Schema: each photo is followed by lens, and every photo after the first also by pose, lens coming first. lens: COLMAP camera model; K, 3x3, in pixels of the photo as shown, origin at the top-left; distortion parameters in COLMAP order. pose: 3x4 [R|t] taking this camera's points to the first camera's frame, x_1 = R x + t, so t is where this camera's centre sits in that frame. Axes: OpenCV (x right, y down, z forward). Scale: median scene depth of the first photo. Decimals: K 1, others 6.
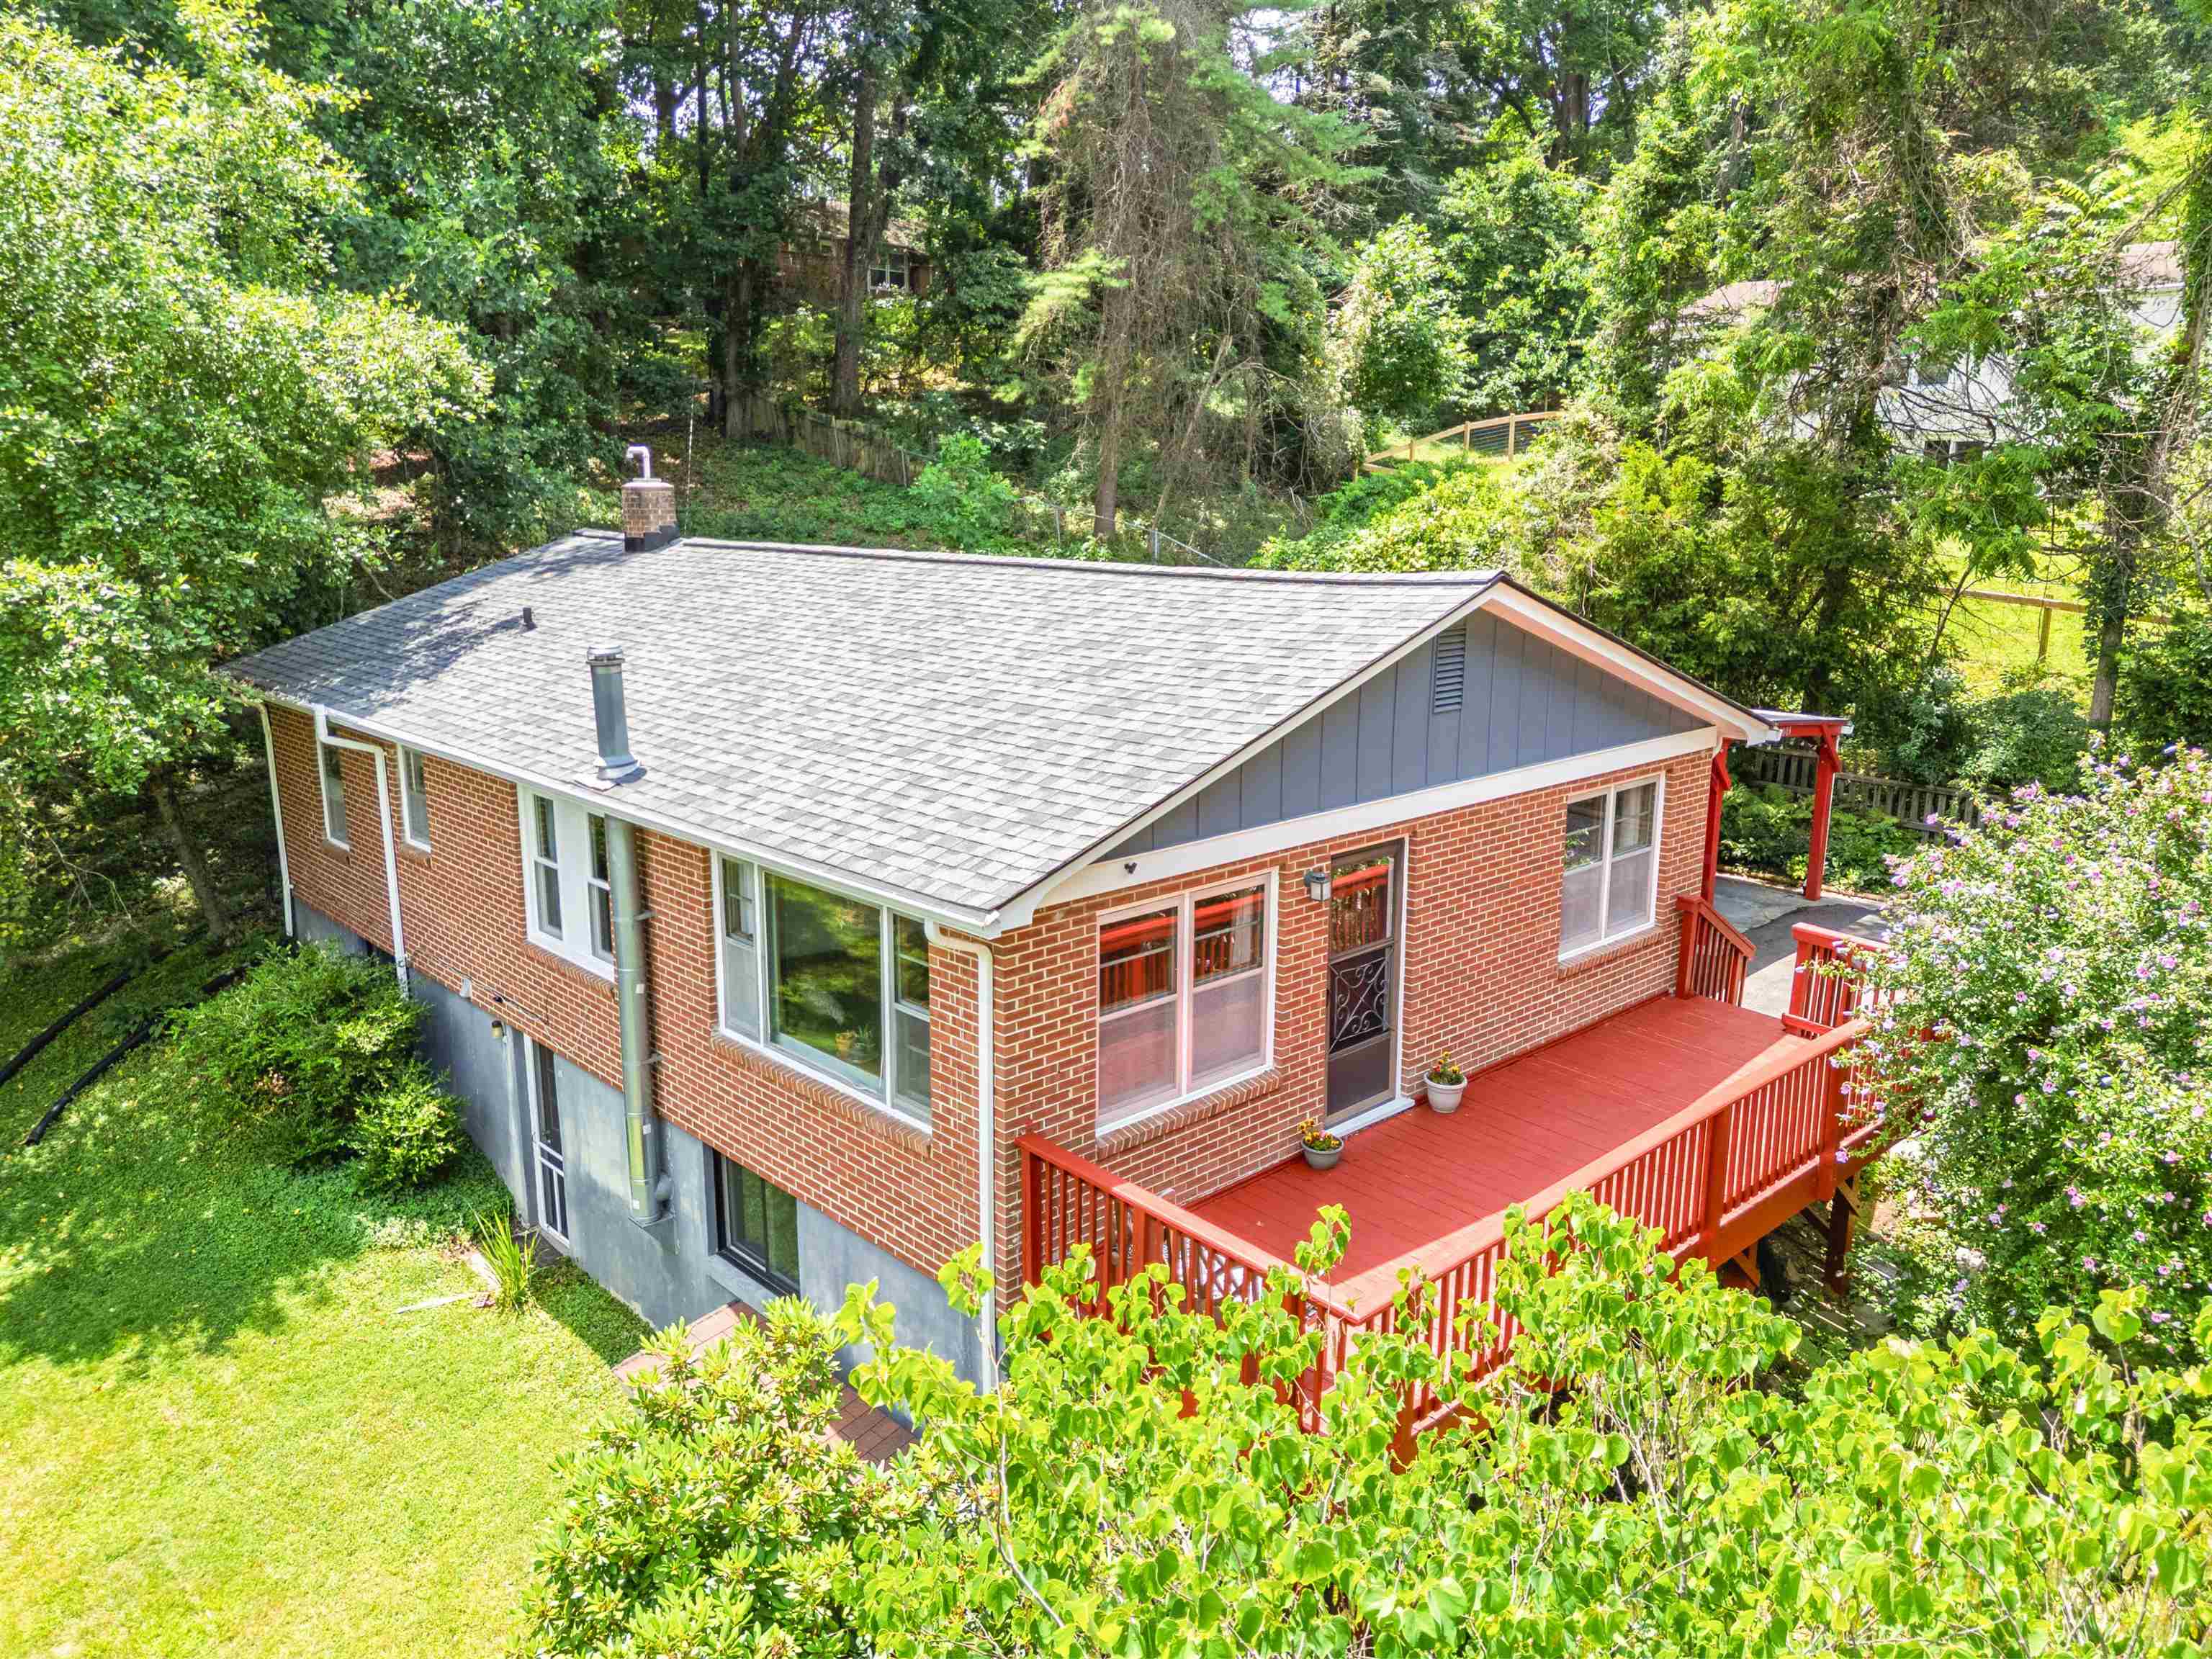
lens RADIAL K [[1566.2, 0, 1109.7], [0, 1566.2, 823.1], [0, 0, 1]] dist [0.036659, 0.001988]
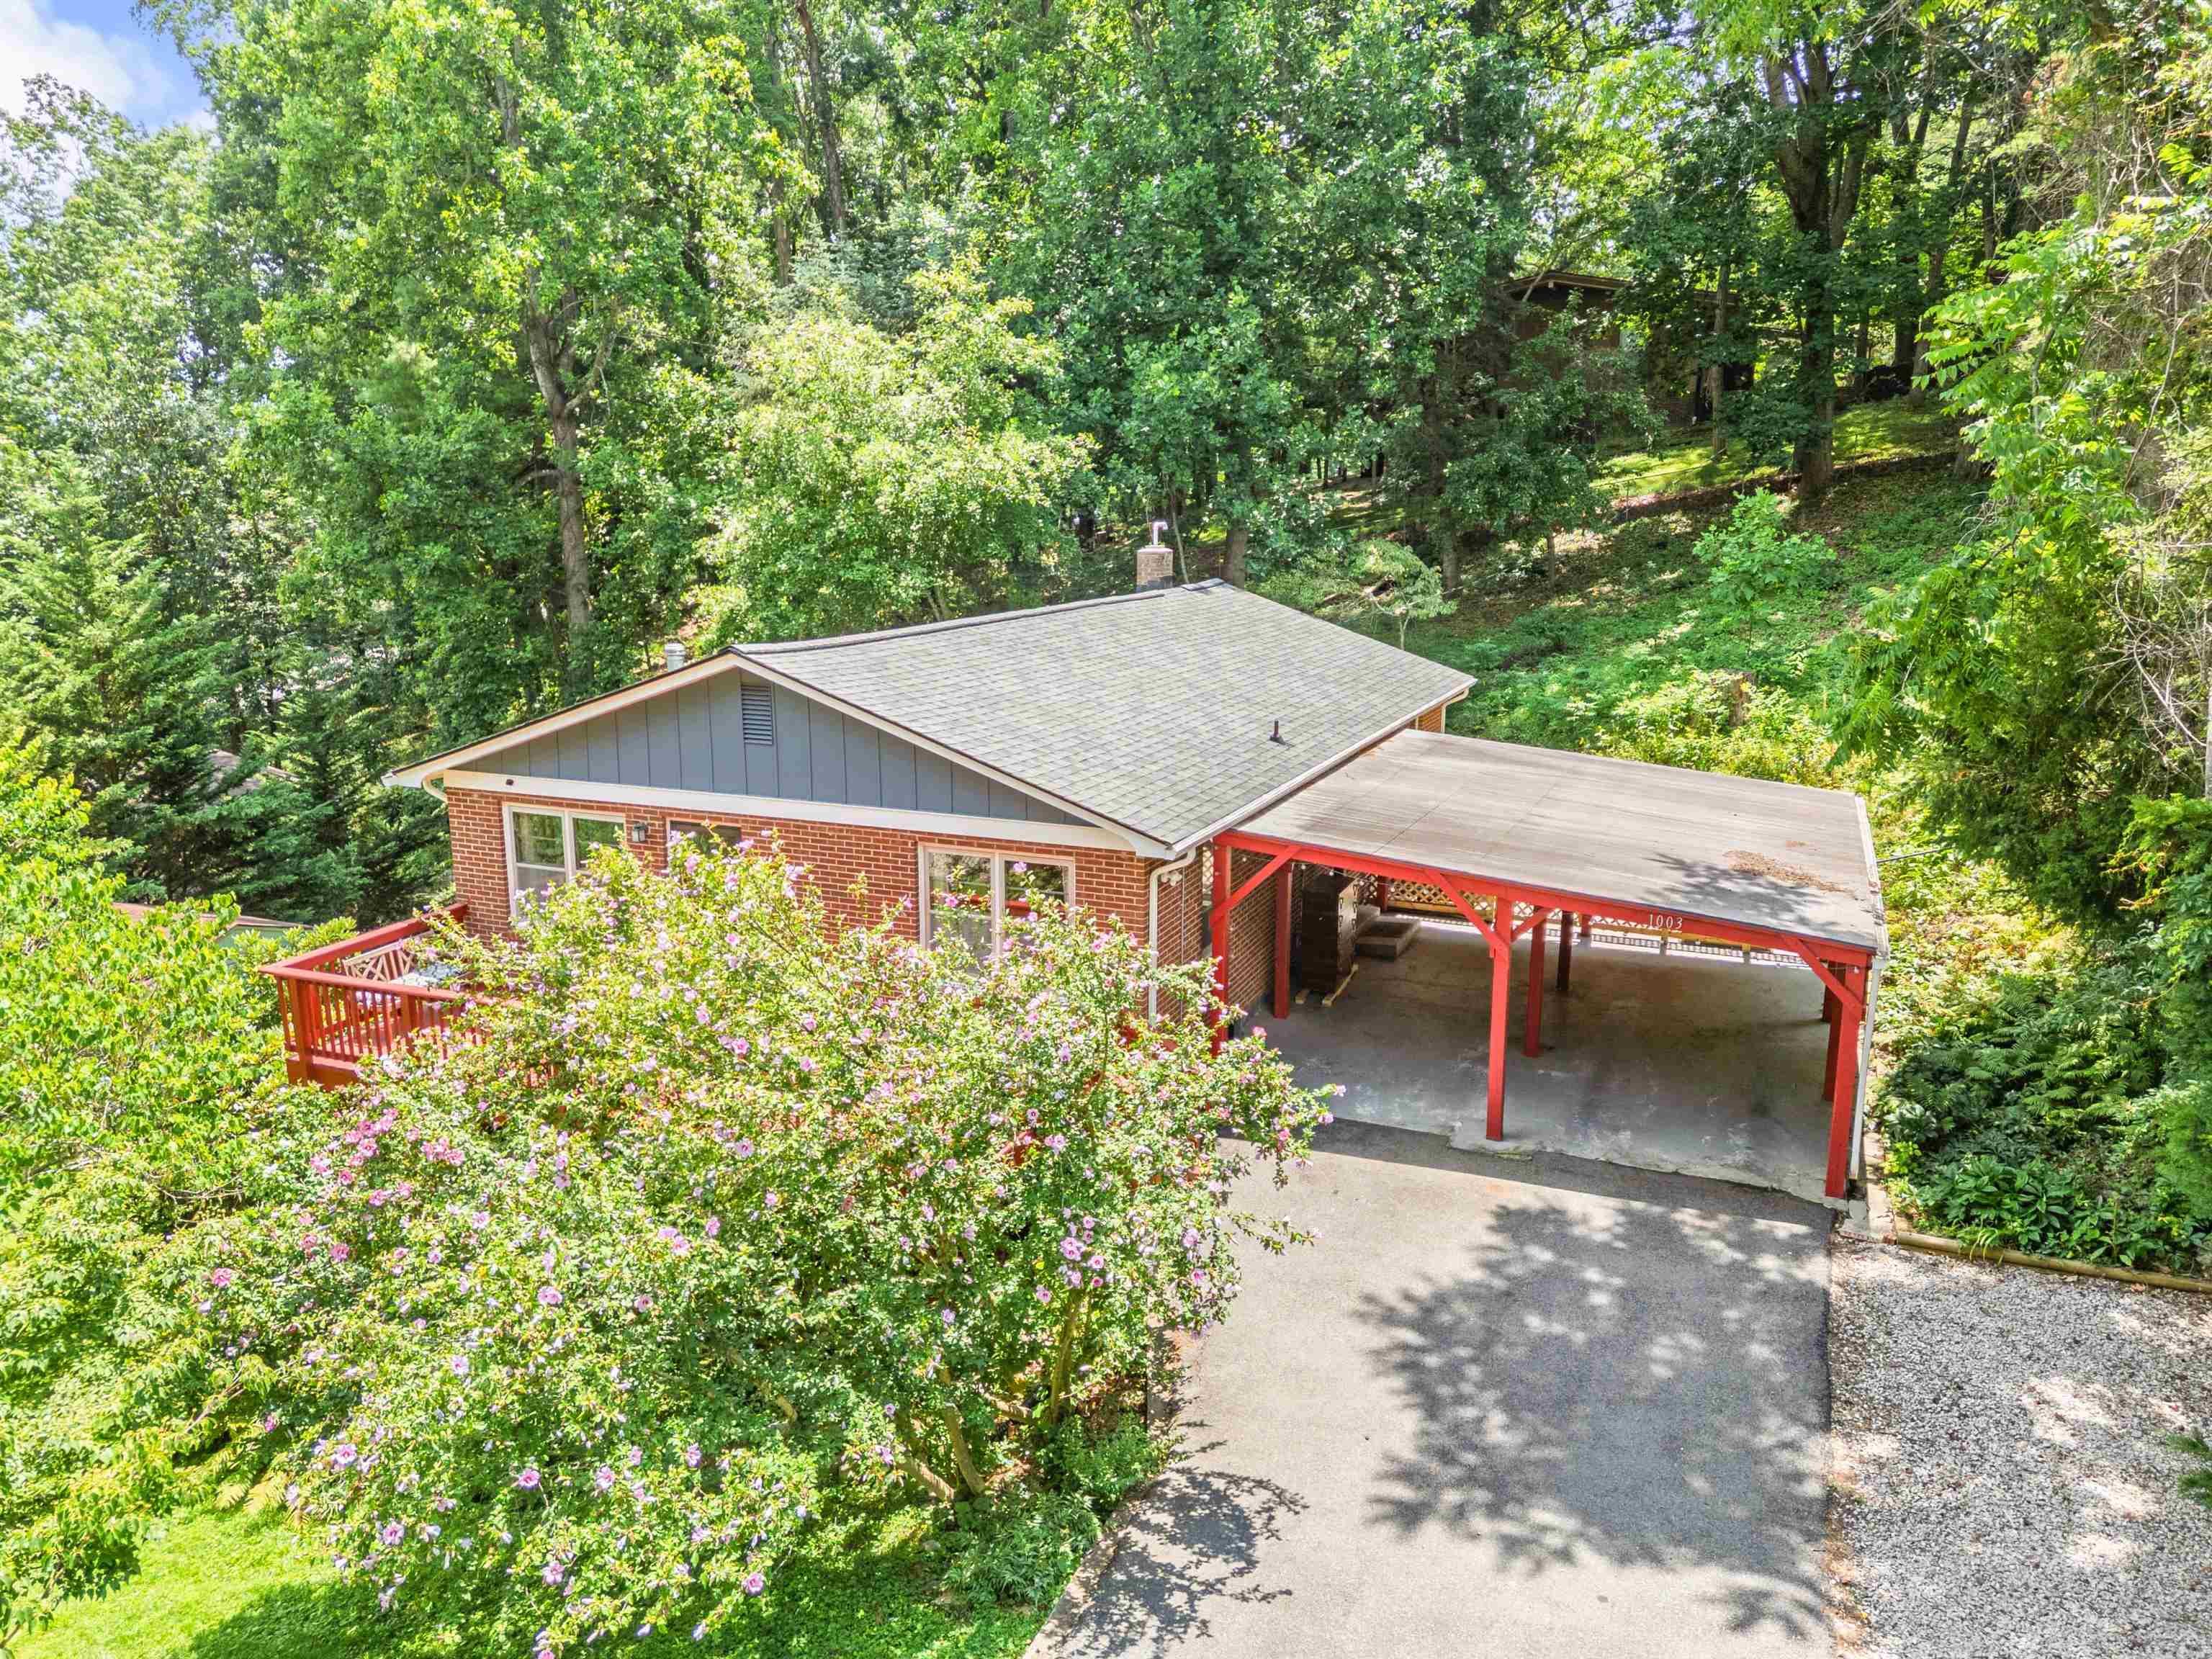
lens RADIAL K [[1566.2, 0, 1109.7], [0, 1566.2, 823.1], [0, 0, 1]] dist [0.036659, 0.001988]
pose [[0.394365, 0.190836, -0.898921, 1.576111], [-0.199595, 0.972635, 0.118921, -0.226734], [0.897016, 0.132522, 0.421663, 0.691983]]
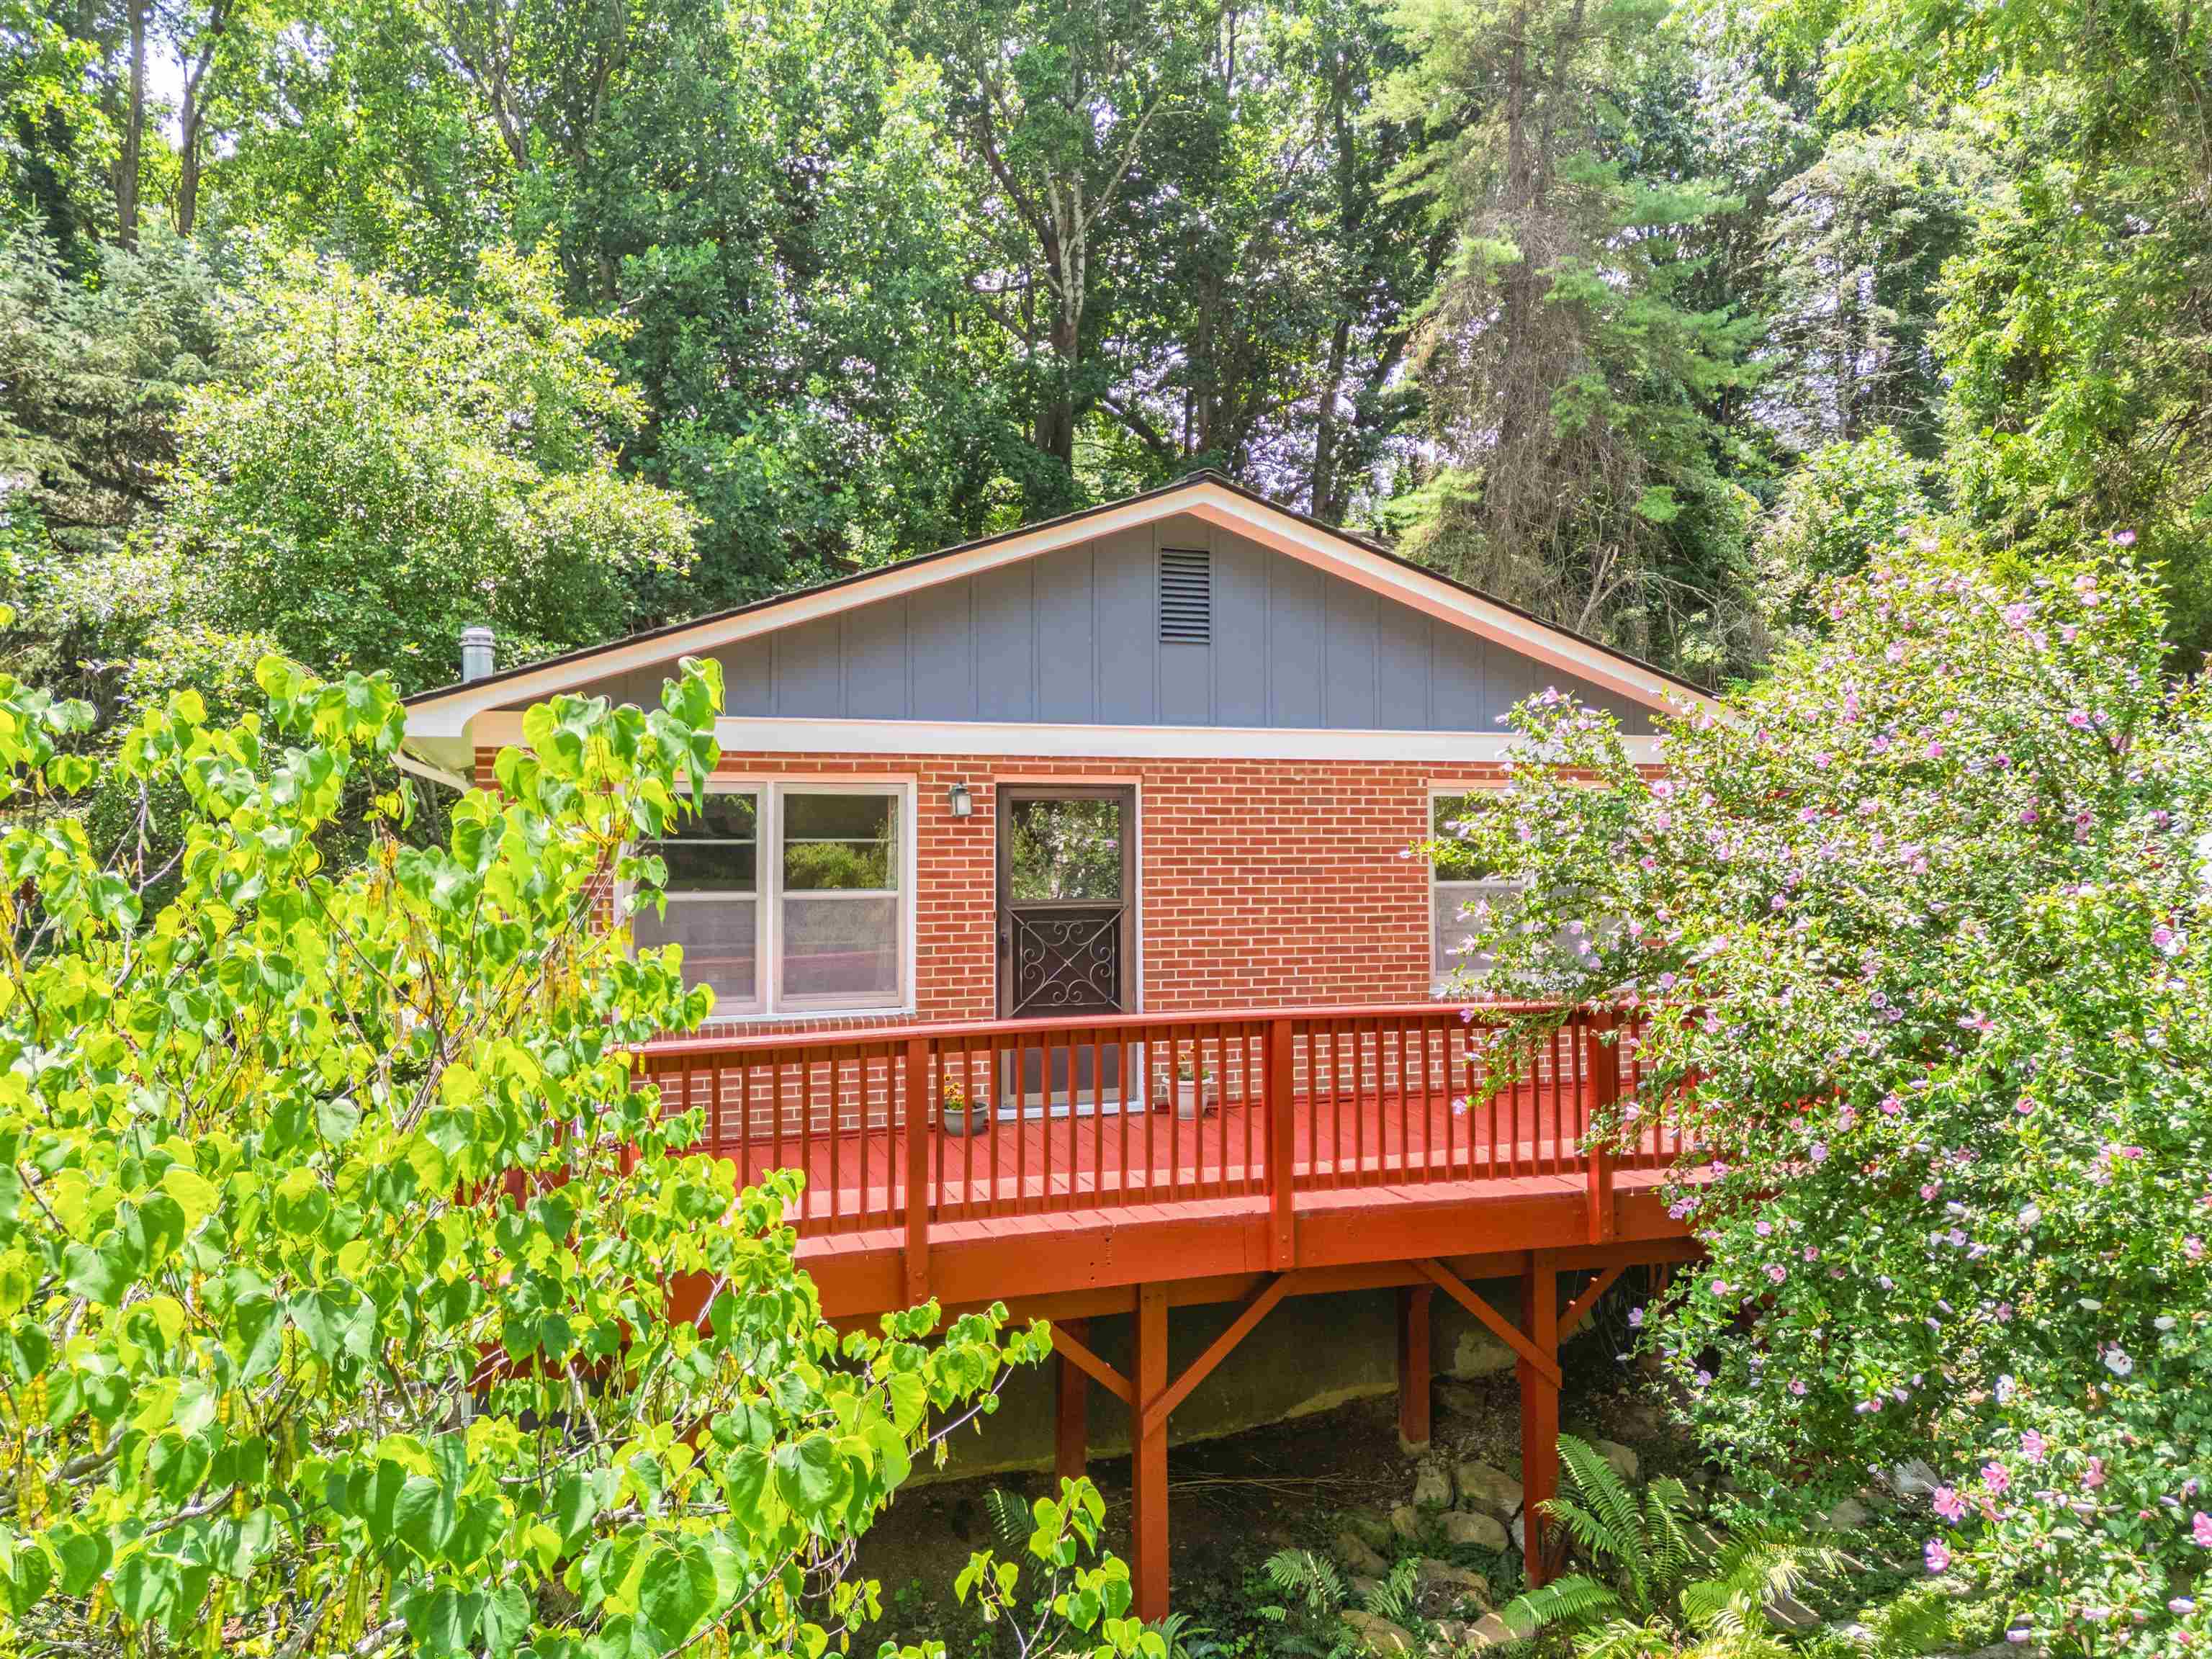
lens RADIAL K [[1566.6, 0, 1135.9], [0, 1566.6, 822.1], [0, 0, 1]] dist [0.080456, -0.094822]
pose [[0.913392, -0.015806, -0.406773, 0.538601], [-0.079517, 0.973070, -0.216362, 0.216611], [0.399238, 0.229969, 0.887538, 0.228400]]
